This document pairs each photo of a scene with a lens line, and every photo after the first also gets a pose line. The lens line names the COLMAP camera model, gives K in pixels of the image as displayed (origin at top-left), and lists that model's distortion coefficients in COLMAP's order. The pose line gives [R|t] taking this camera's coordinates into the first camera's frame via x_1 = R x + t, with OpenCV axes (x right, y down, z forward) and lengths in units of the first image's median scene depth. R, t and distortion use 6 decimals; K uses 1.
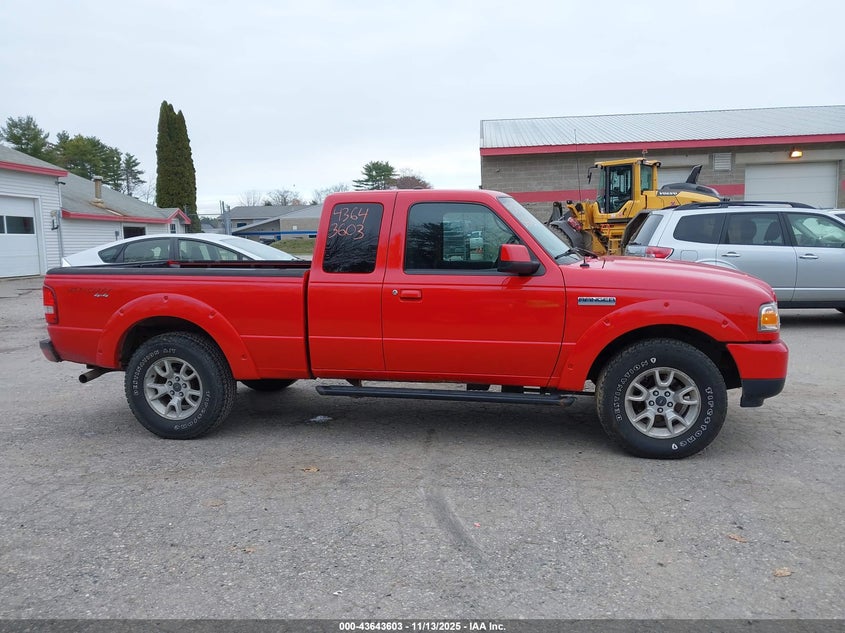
lens RADIAL K [[697.9, 0, 422.5], [0, 697.9, 316.5], [0, 0, 1]] dist [-0.097750, -0.000806]
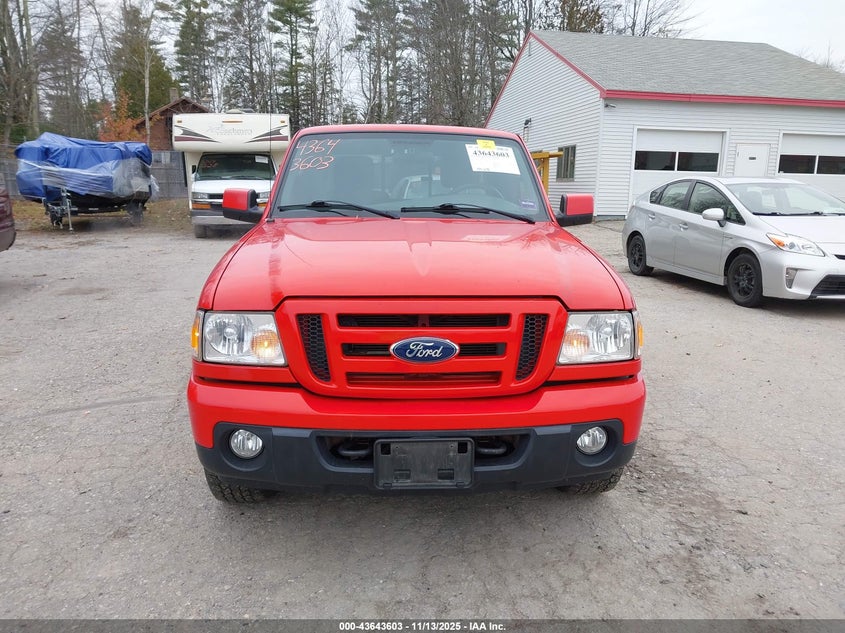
lens RADIAL K [[697.9, 0, 422.5], [0, 697.9, 316.5], [0, 0, 1]] dist [-0.097750, -0.000806]
pose [[0.286718, 0.242091, -0.926922, 1.207358], [-0.161907, 0.965872, 0.202182, -0.175205], [0.944235, 0.092106, 0.316128, 1.089898]]
